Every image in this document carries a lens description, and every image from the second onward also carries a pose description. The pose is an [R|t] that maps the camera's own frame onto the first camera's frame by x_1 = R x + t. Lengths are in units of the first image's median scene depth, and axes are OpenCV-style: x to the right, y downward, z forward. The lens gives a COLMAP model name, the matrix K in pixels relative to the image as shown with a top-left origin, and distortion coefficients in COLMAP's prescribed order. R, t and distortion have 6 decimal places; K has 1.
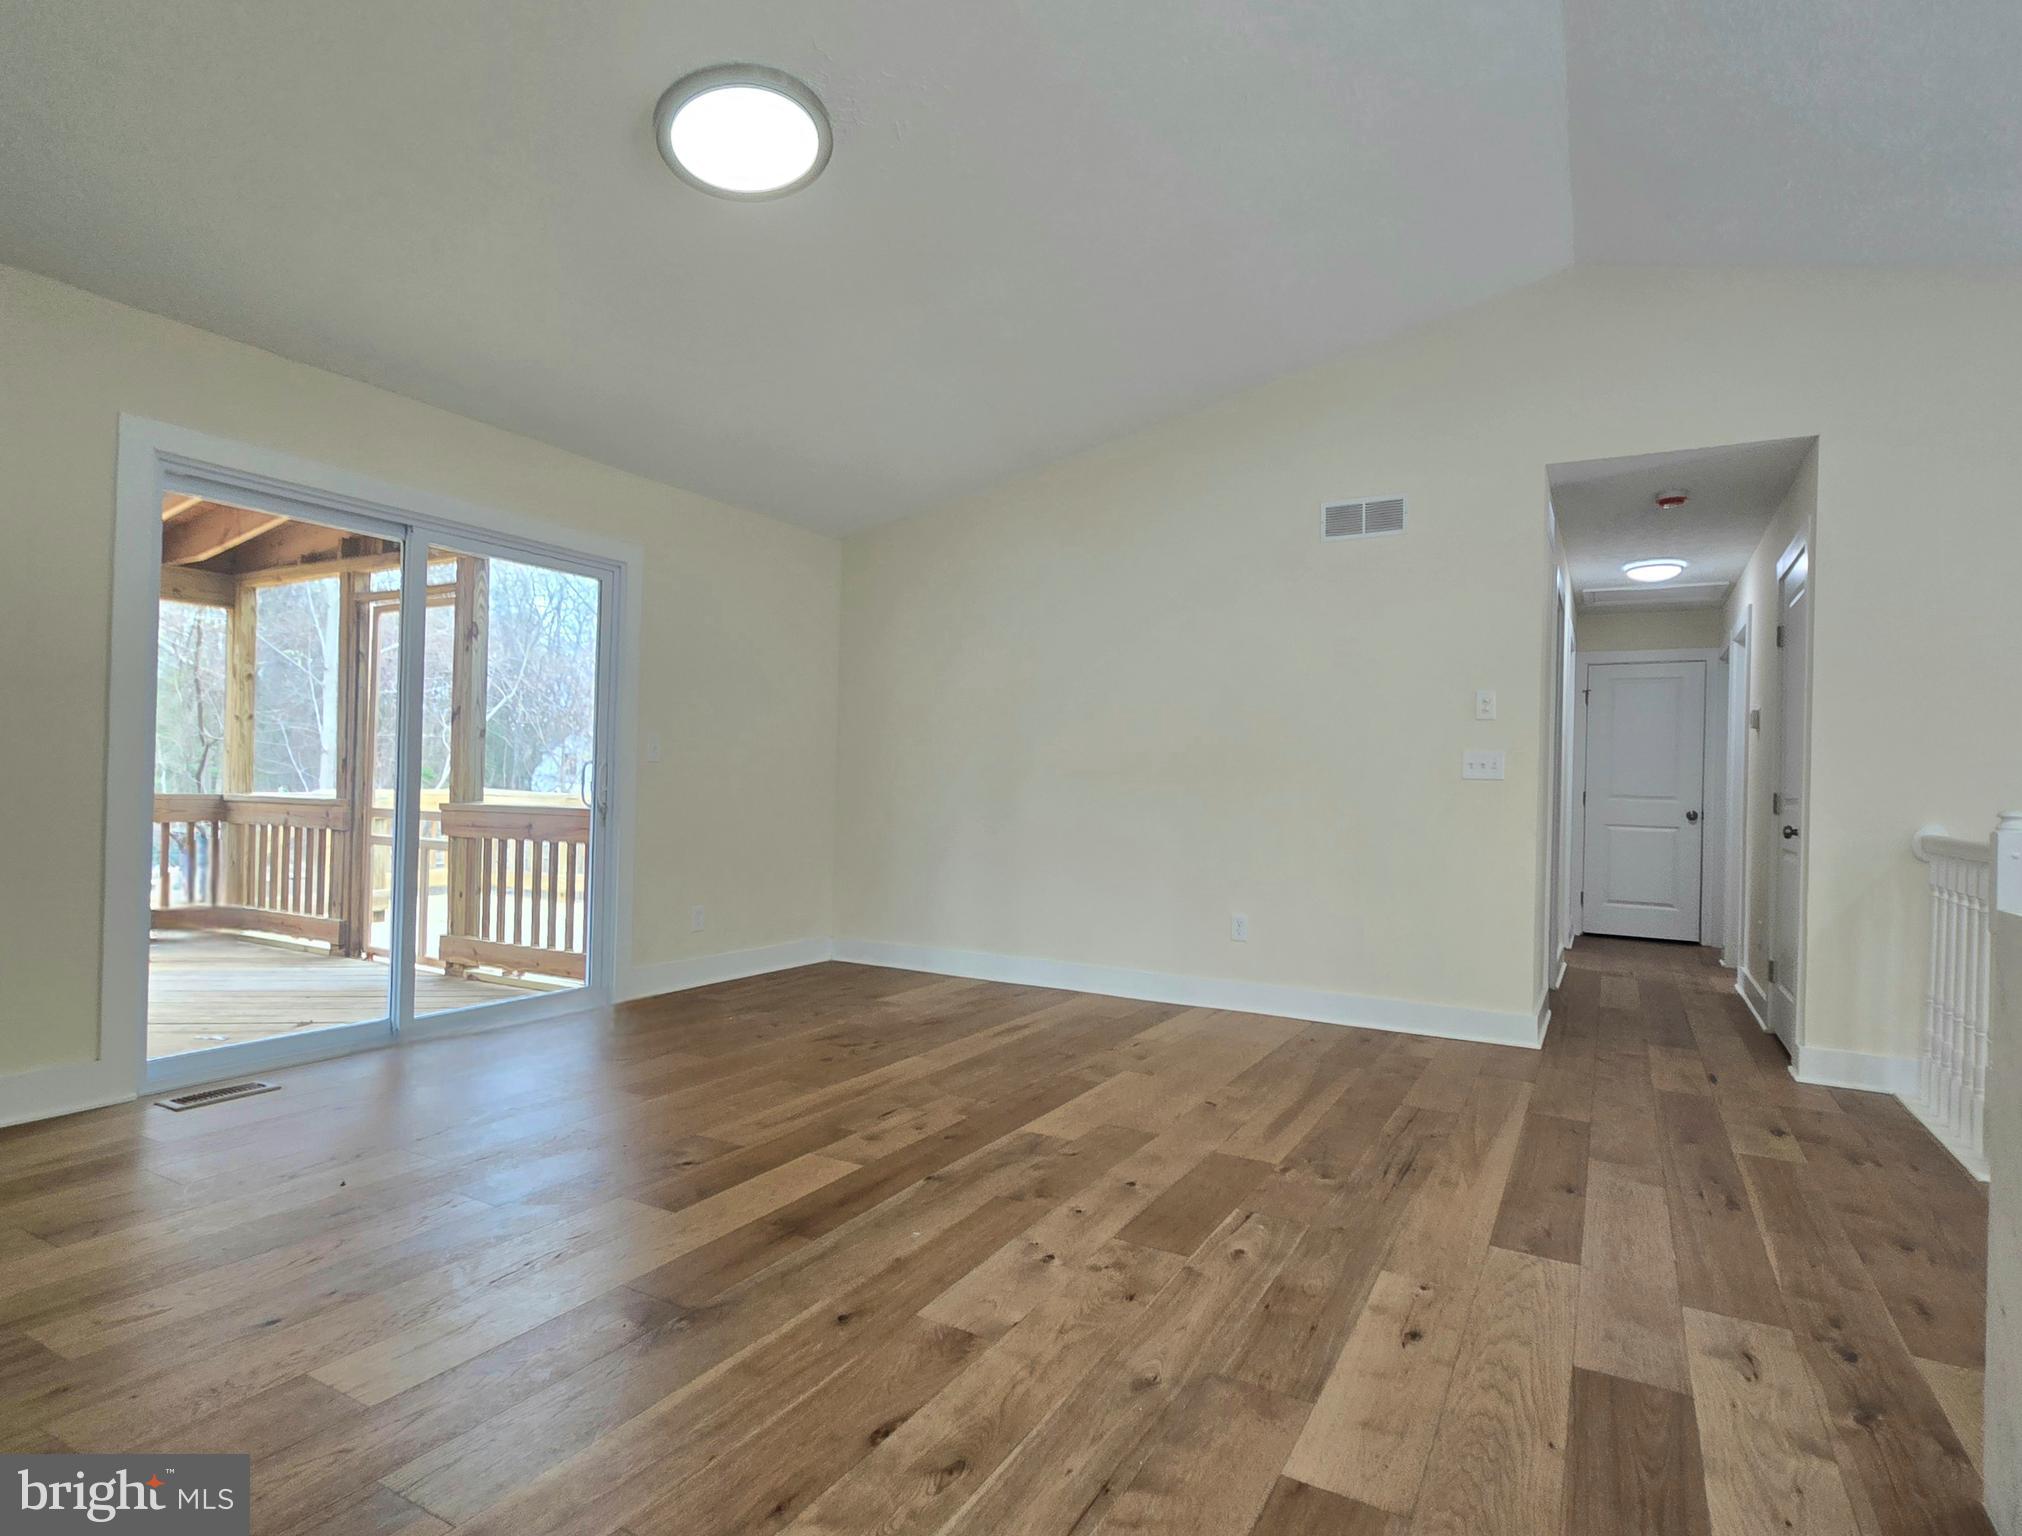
lens RADIAL K [[1075.8, 0, 1034.8], [0, 1075.8, 777.3], [0, 0, 1]] dist [-0.001135, 0.000718]
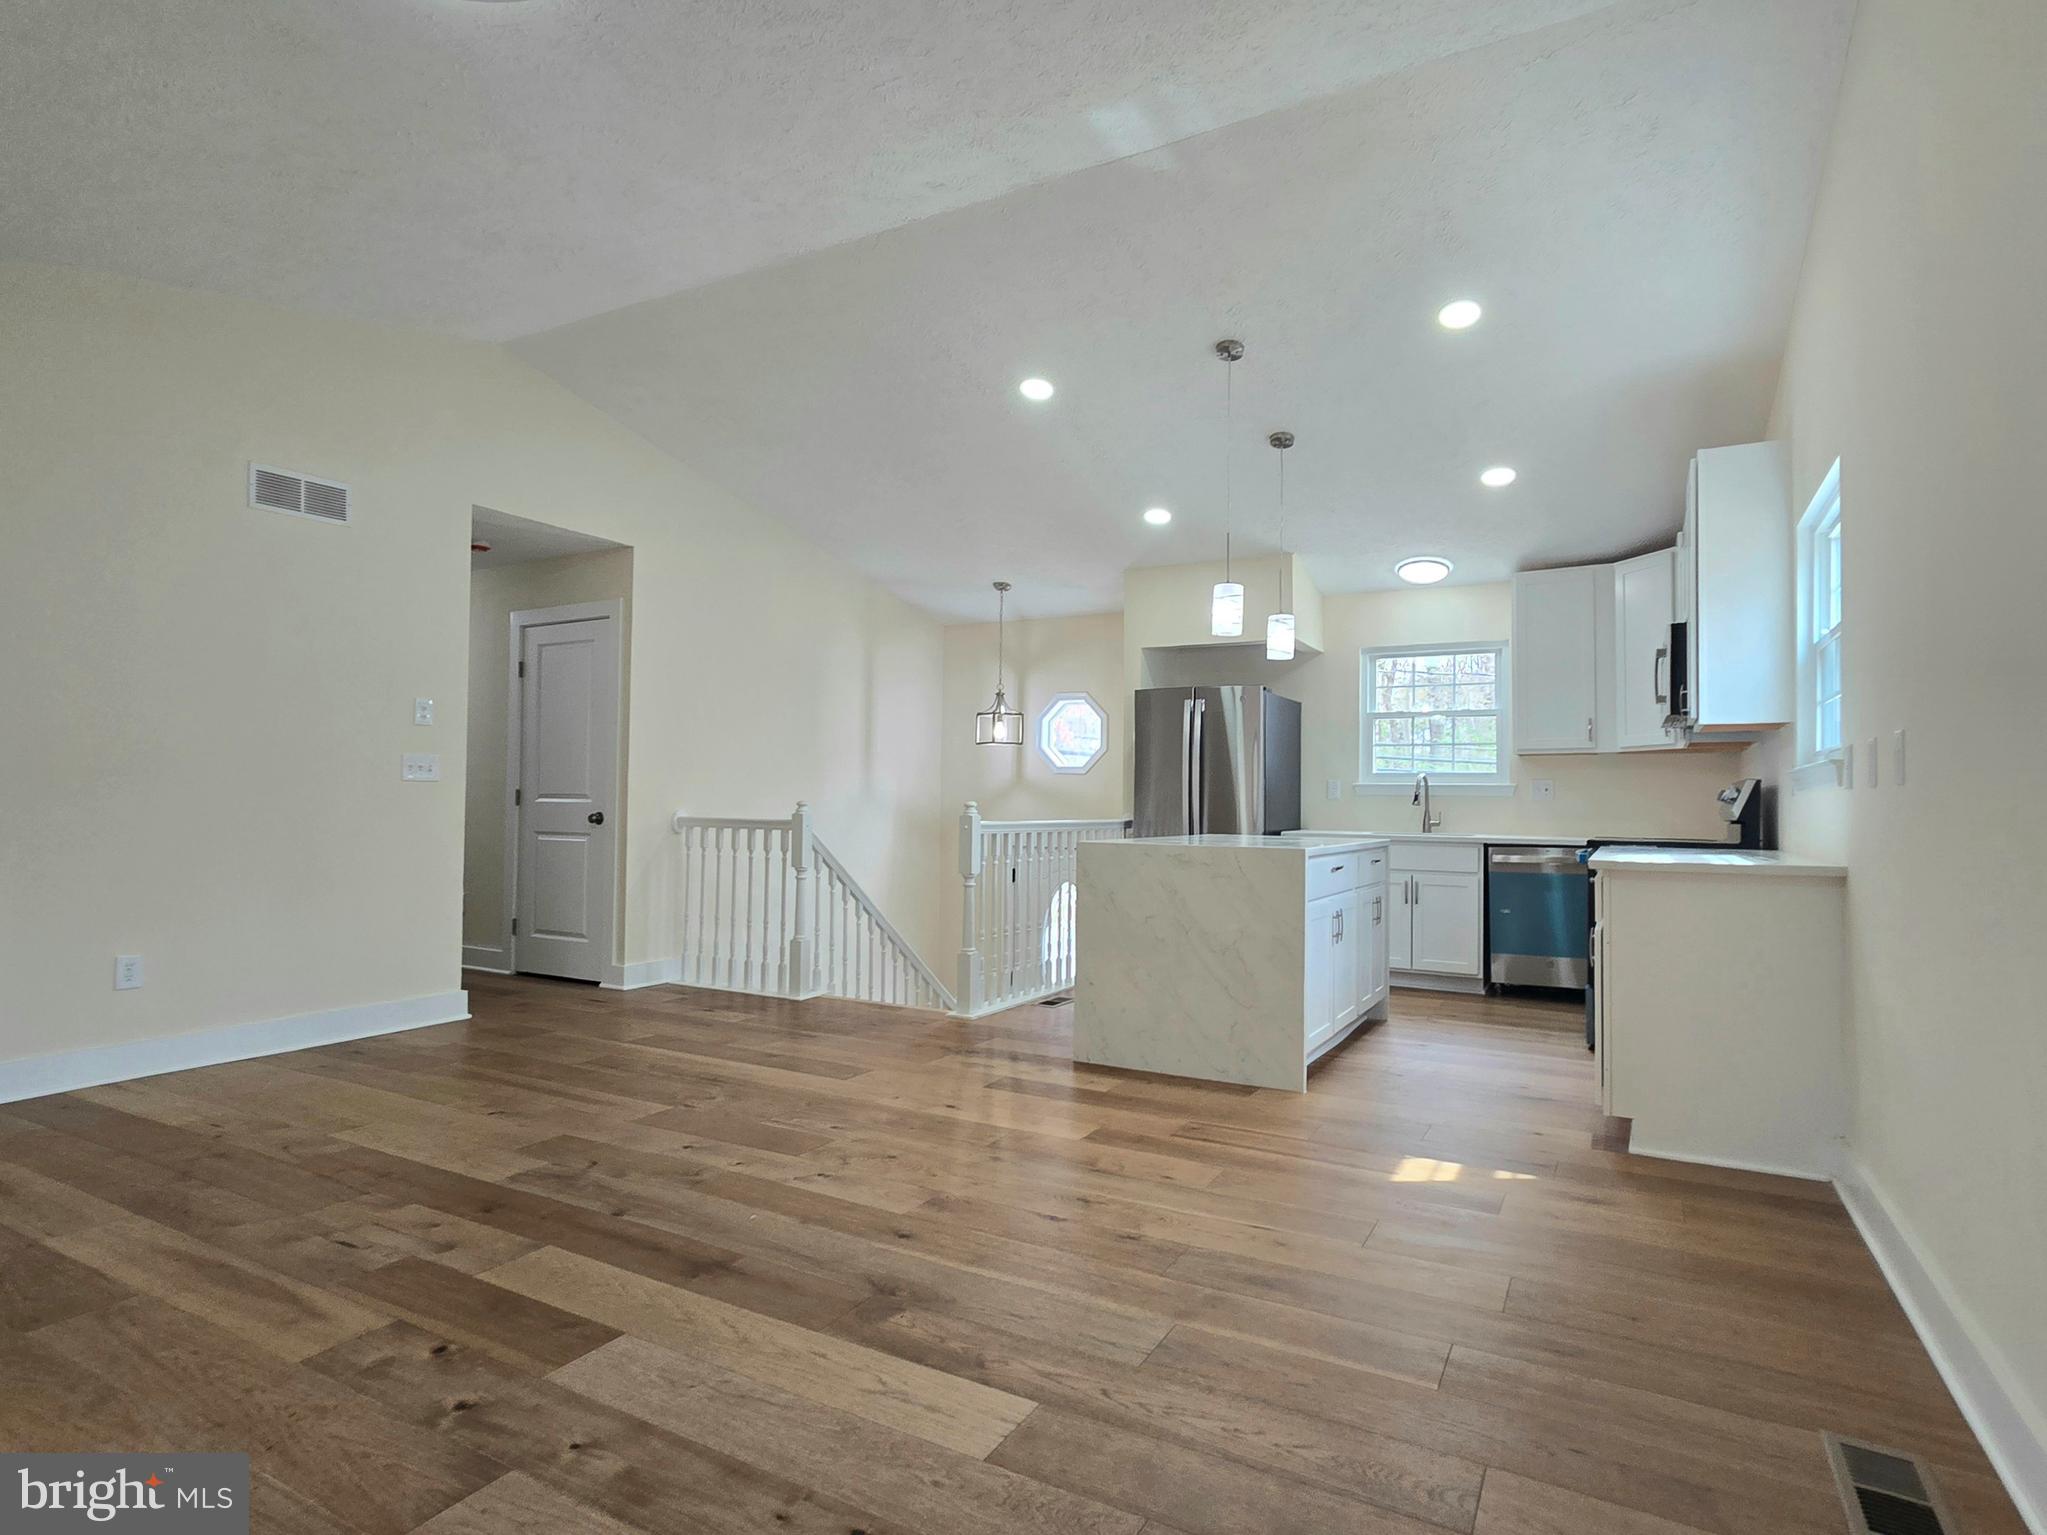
lens RADIAL K [[1073.5, 0, 1044.2], [0, 1073.5, 775.6], [0, 0, 1]] dist [-0.004247, 0.000116]
pose [[0.002391, -0.000928, 0.999997, -1.031419], [-0.017920, 0.999839, 0.000971, -0.024715], [-0.999837, -0.017922, 0.002374, 0.614873]]
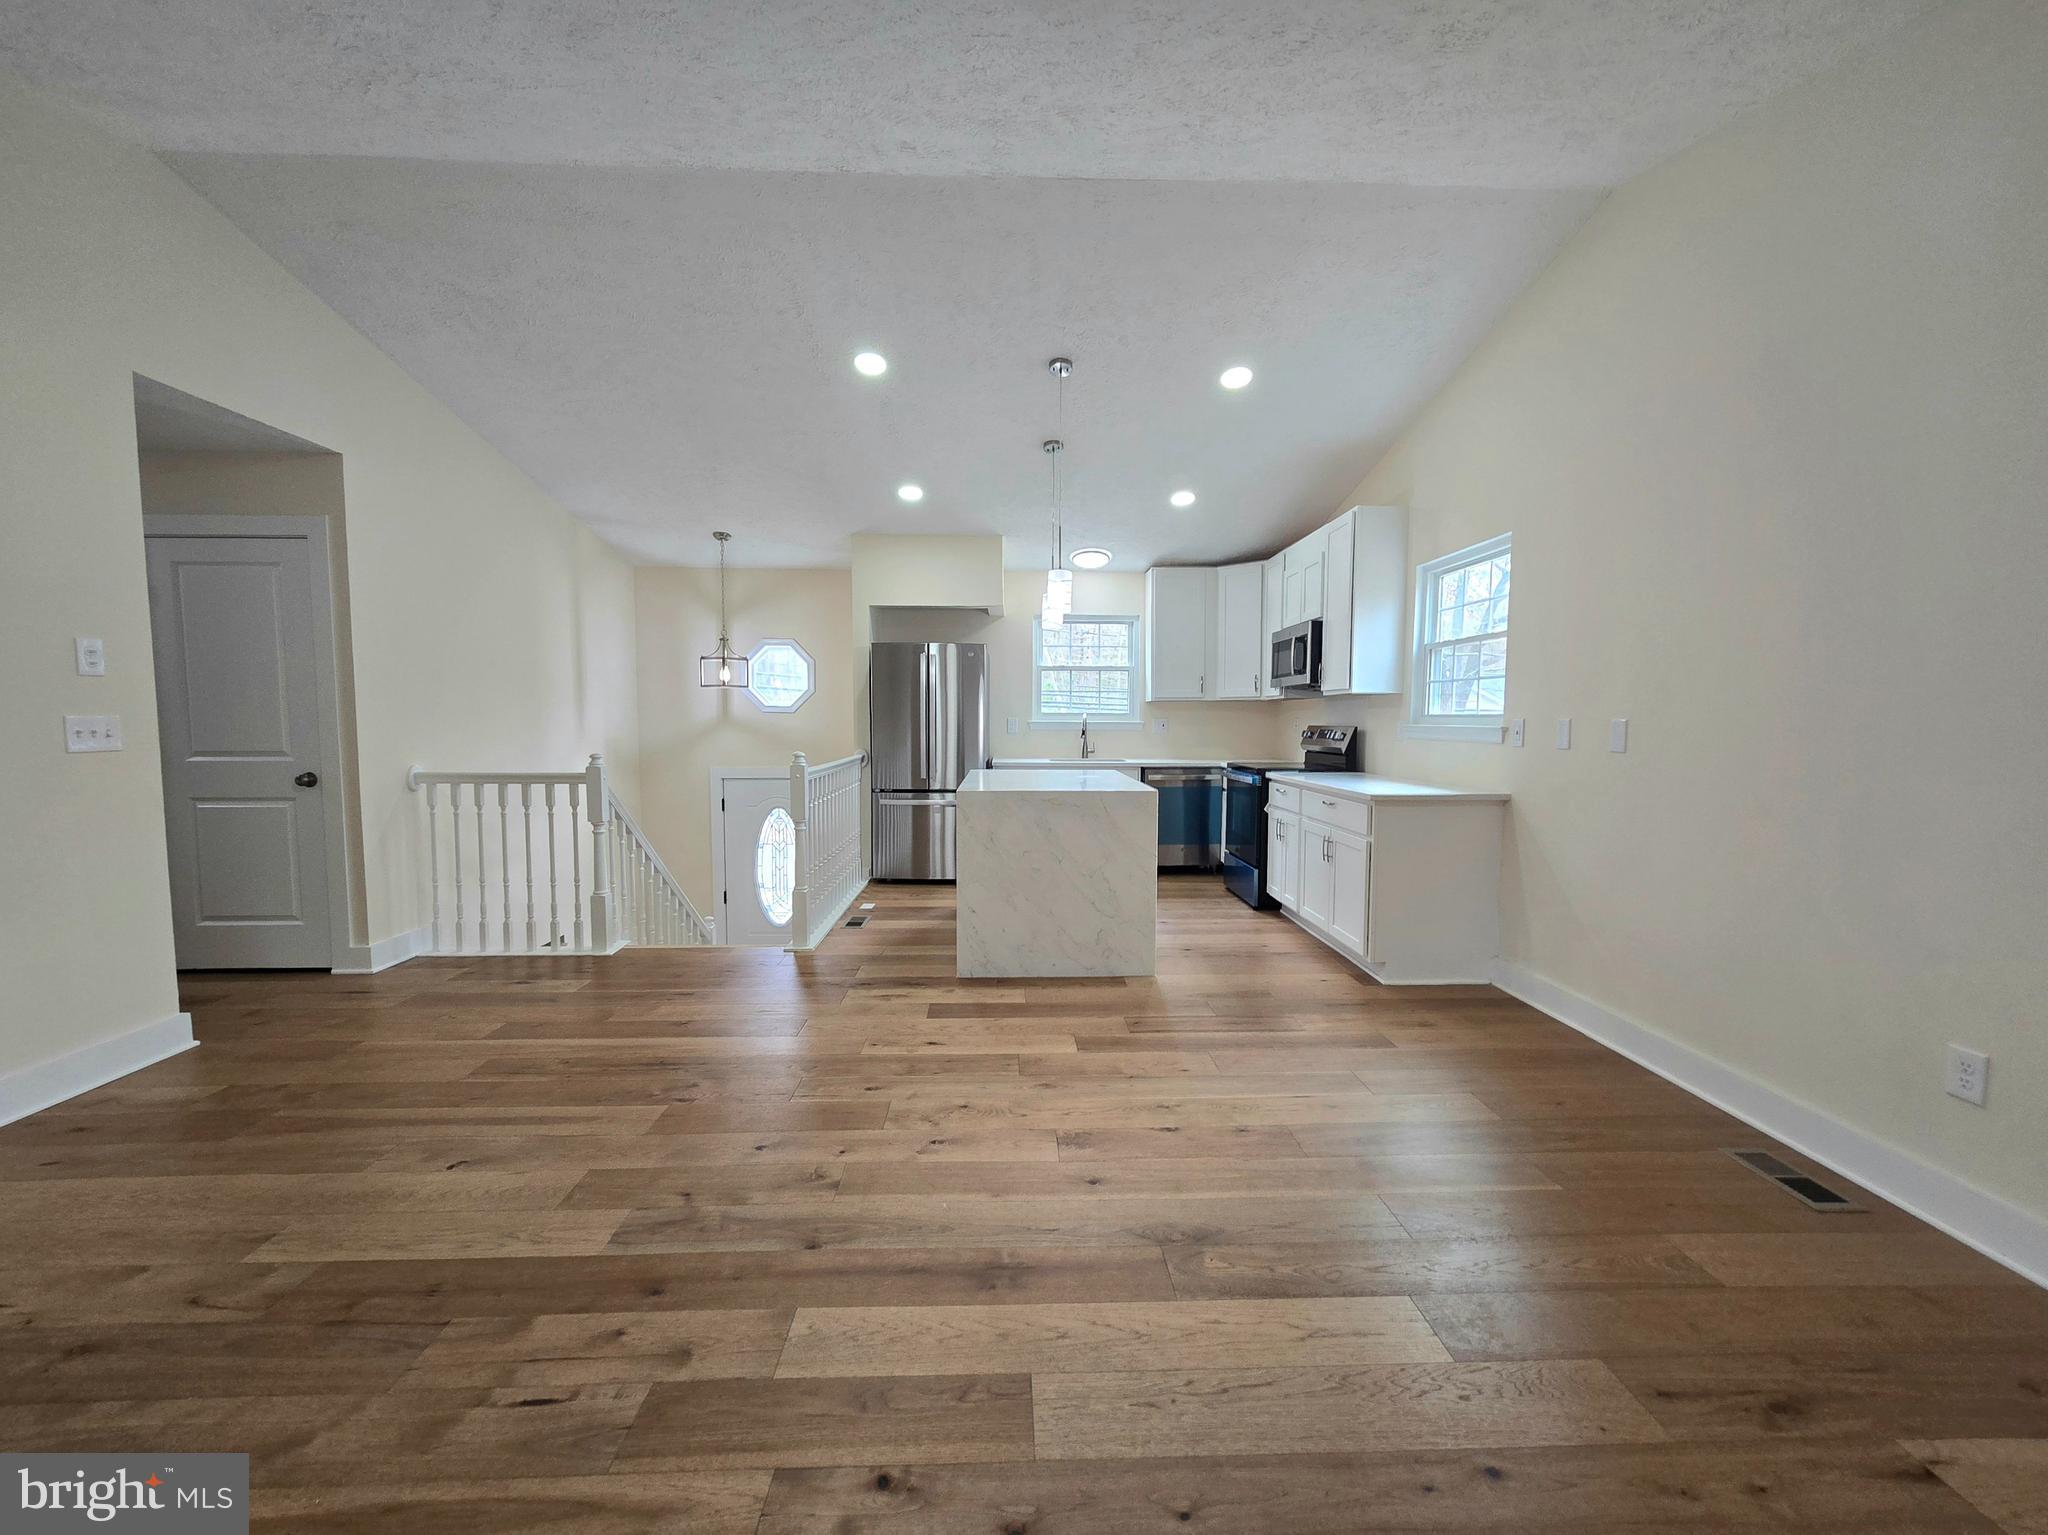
lens RADIAL K [[848.7, 0, 1032.6], [0, 848.7, 774.5], [0, 0, 1]] dist [0.000146, 0.000420]
pose [[-0.507365, -0.087346, 0.857293, -0.745836], [-0.021473, 0.995822, 0.088751, -0.082040], [-0.861464, 0.026621, -0.507121, 1.169542]]
